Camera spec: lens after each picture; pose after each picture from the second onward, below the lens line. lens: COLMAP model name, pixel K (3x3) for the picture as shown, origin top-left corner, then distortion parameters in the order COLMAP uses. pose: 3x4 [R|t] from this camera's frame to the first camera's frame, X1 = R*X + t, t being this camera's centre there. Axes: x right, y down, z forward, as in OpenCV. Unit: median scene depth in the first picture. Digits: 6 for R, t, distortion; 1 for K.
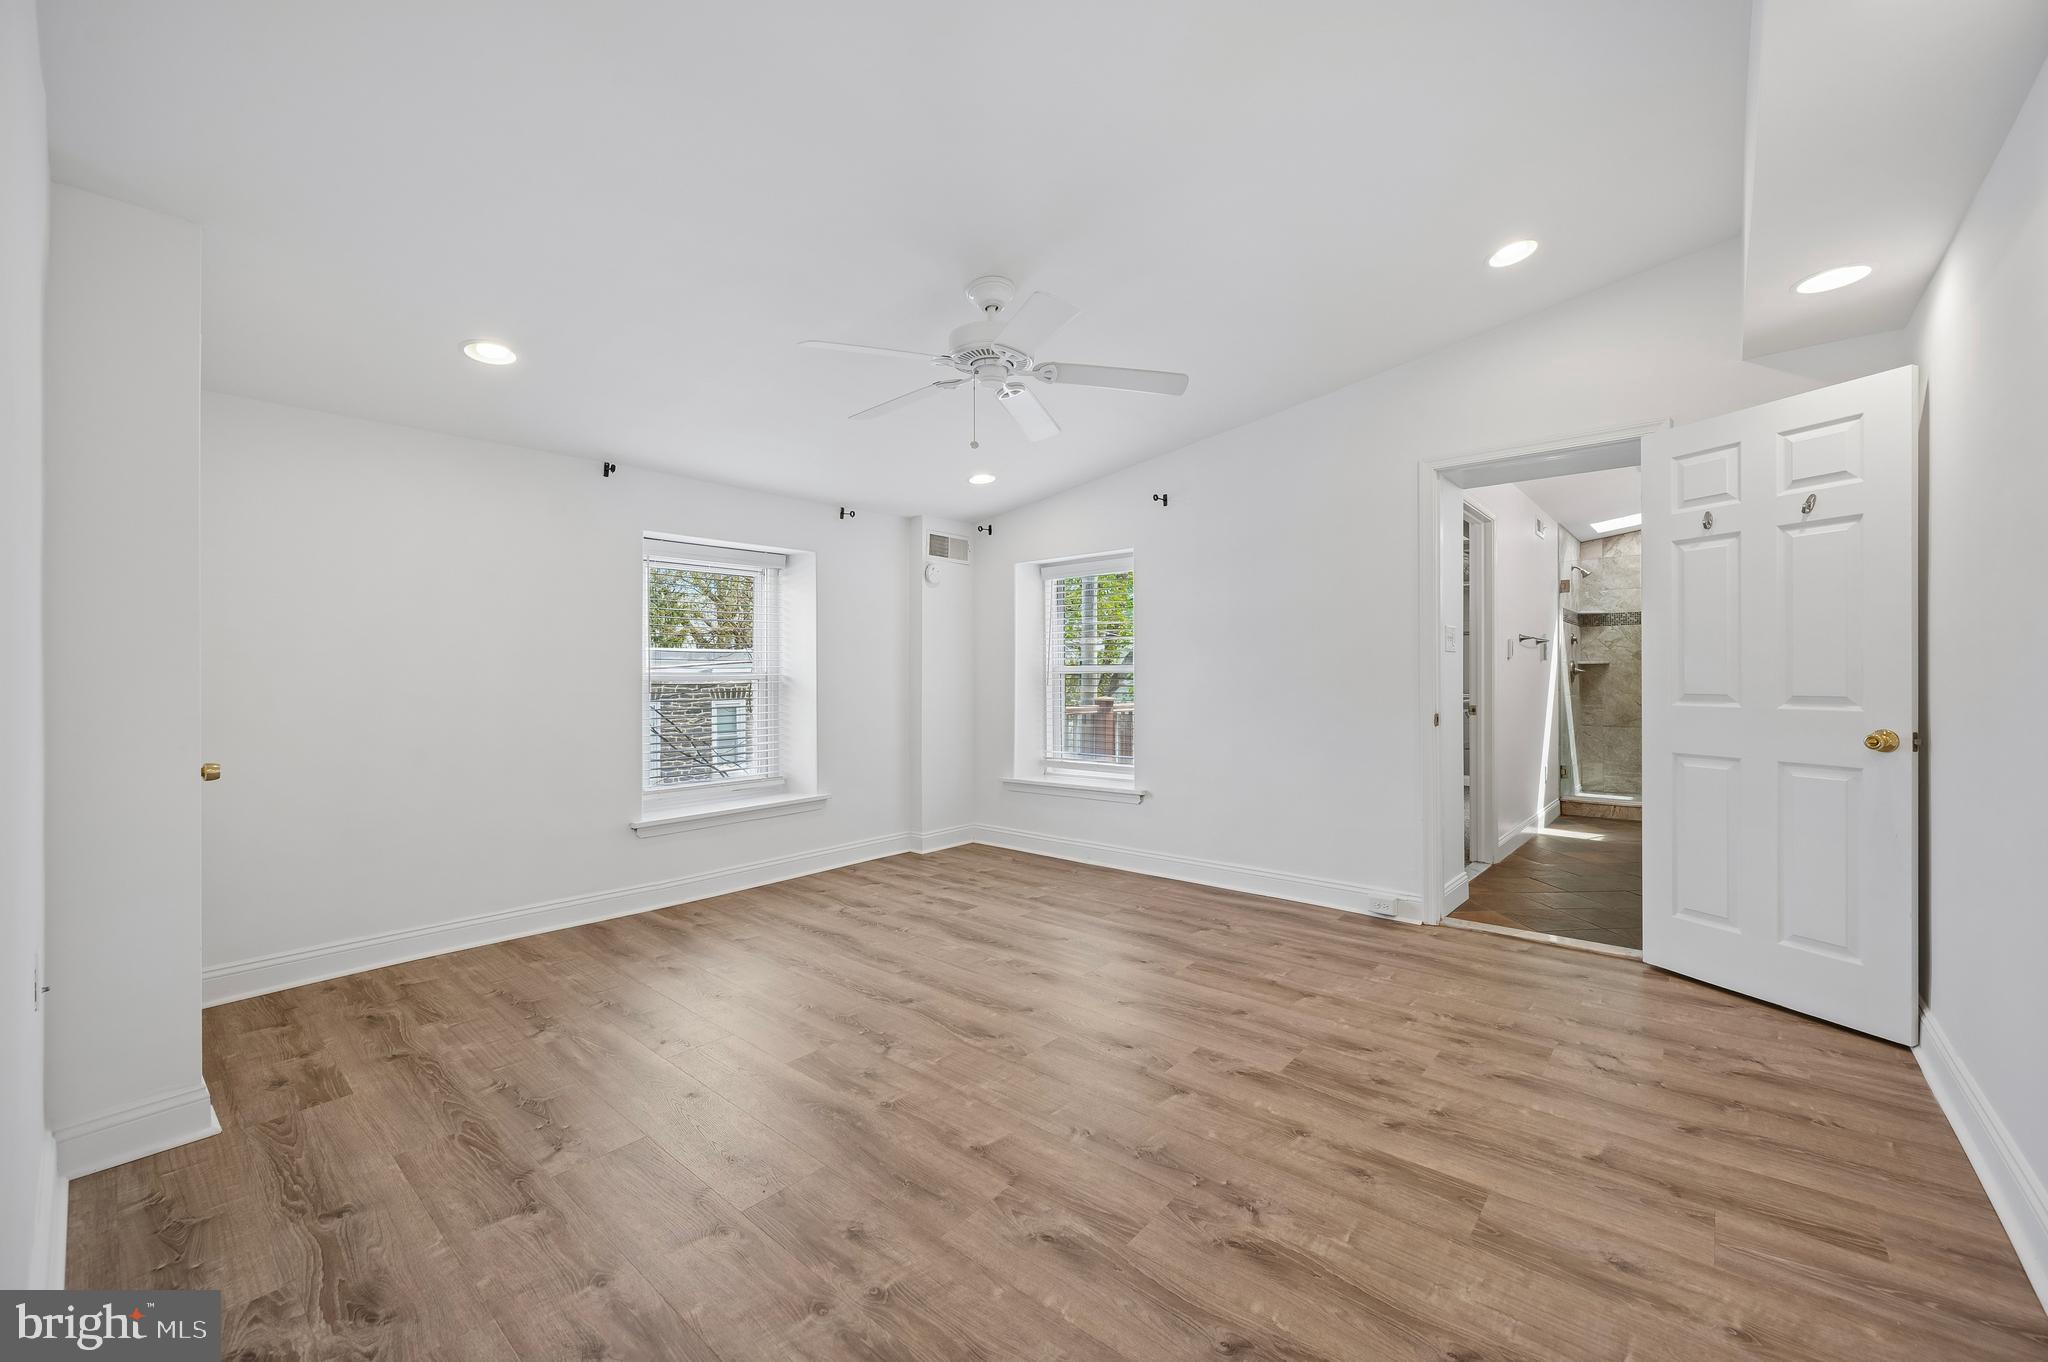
lens RADIAL K [[805.4, 0, 1024.0], [0, 805.4, 681.0], [0, 0, 1]] dist [0.000243, 0.000088]
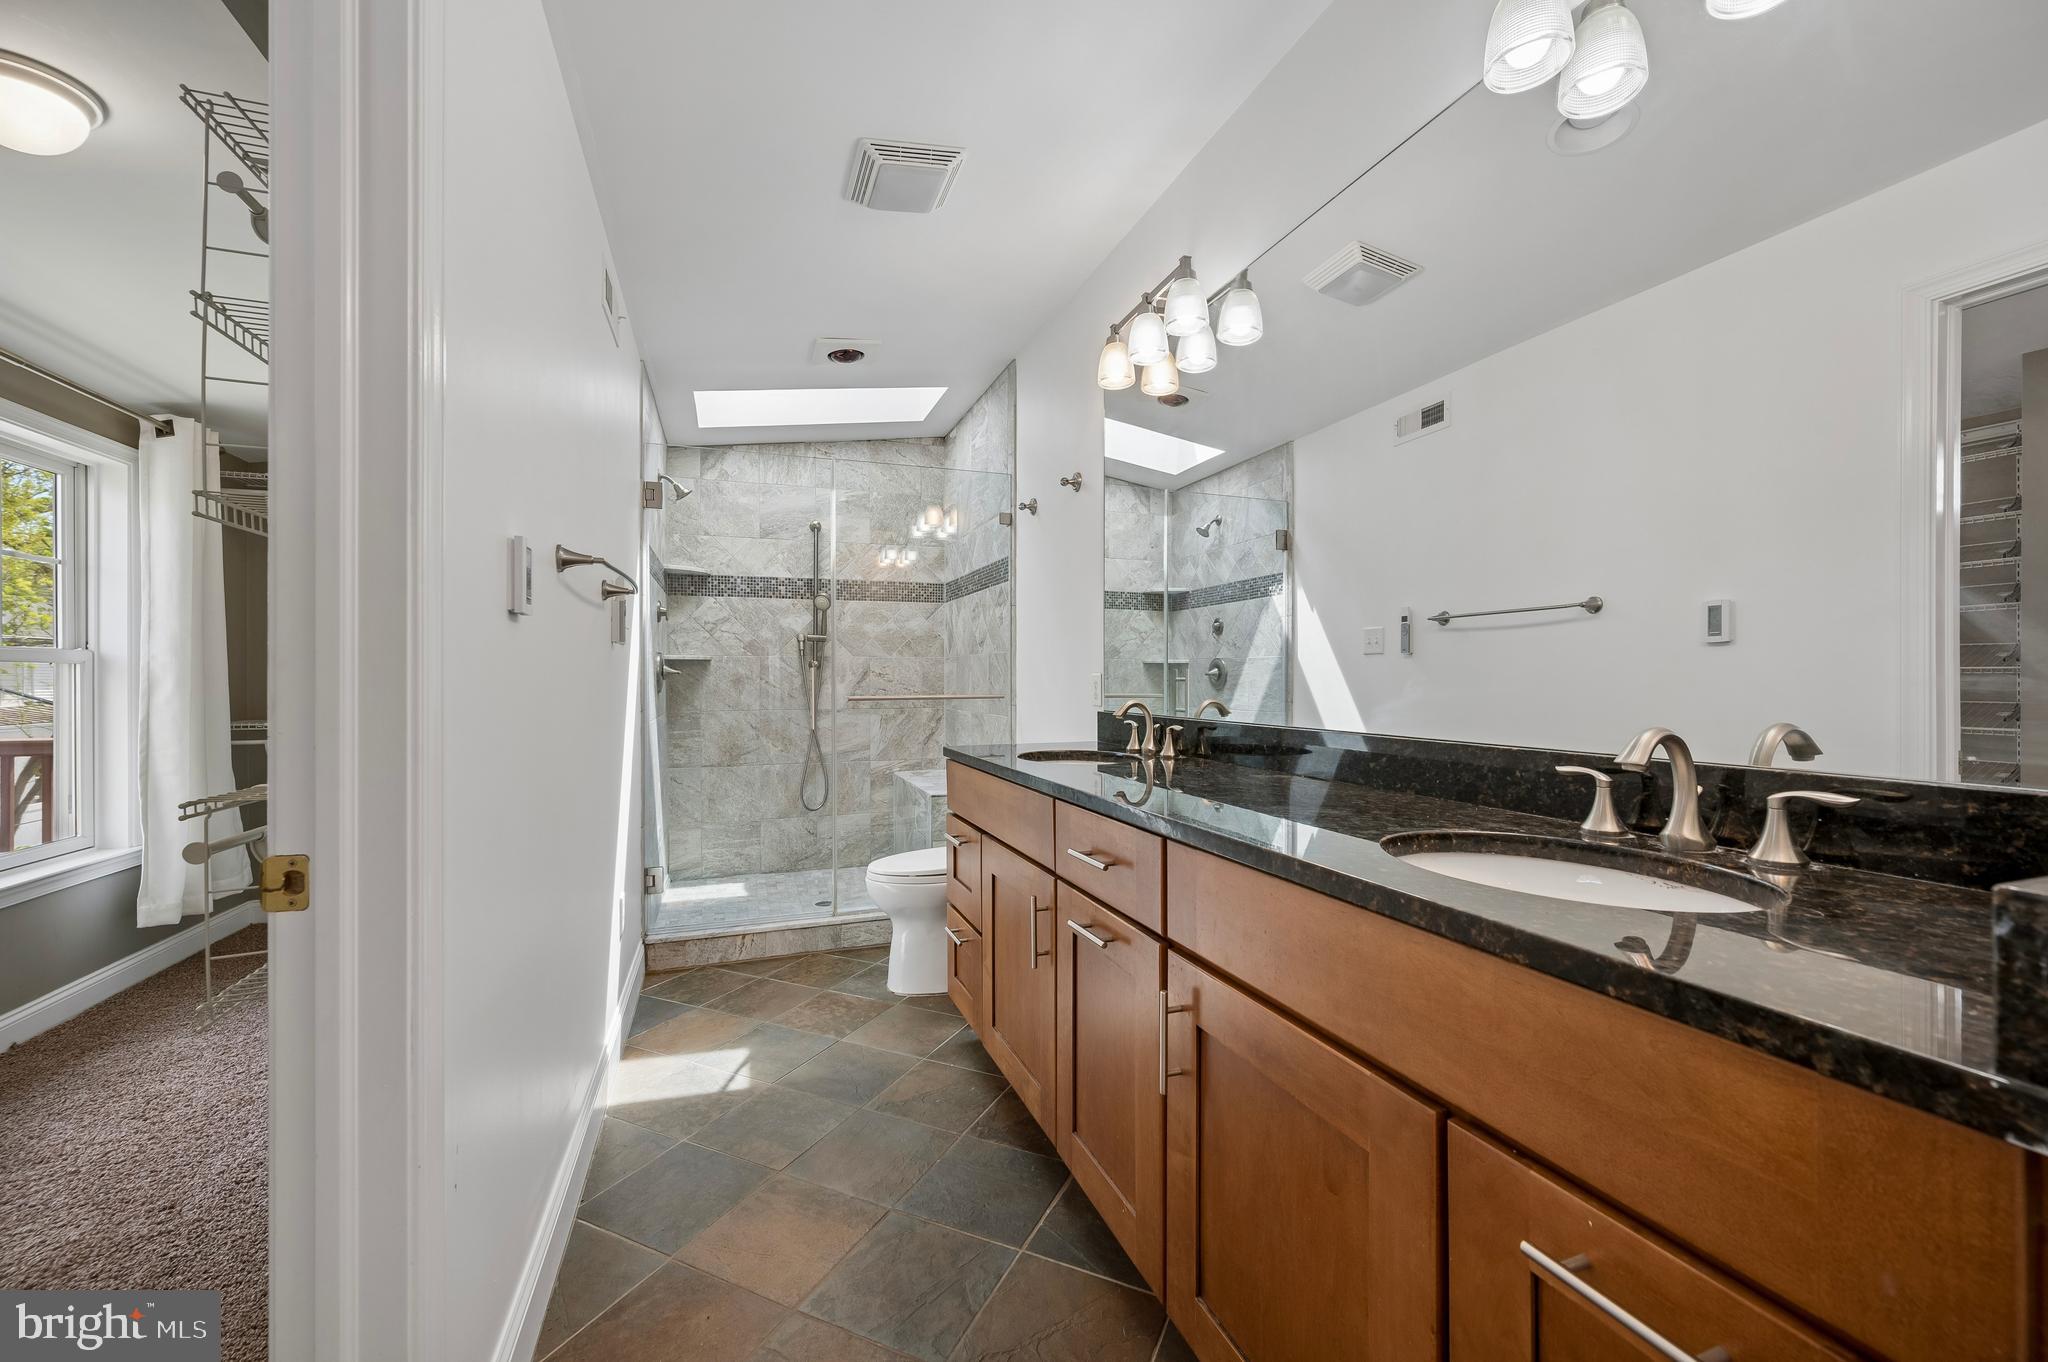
lens RADIAL K [[805.4, 0, 1024.0], [0, 805.4, 681.0], [0, 0, 1]] dist [0.000243, 0.000088]
pose [[0.480639, 0.002488, 0.876915, 0.323505], [-0.000659, 0.999997, -0.002476, -0.005027], [-0.876918, 0.000612, 0.480639, 0.521813]]
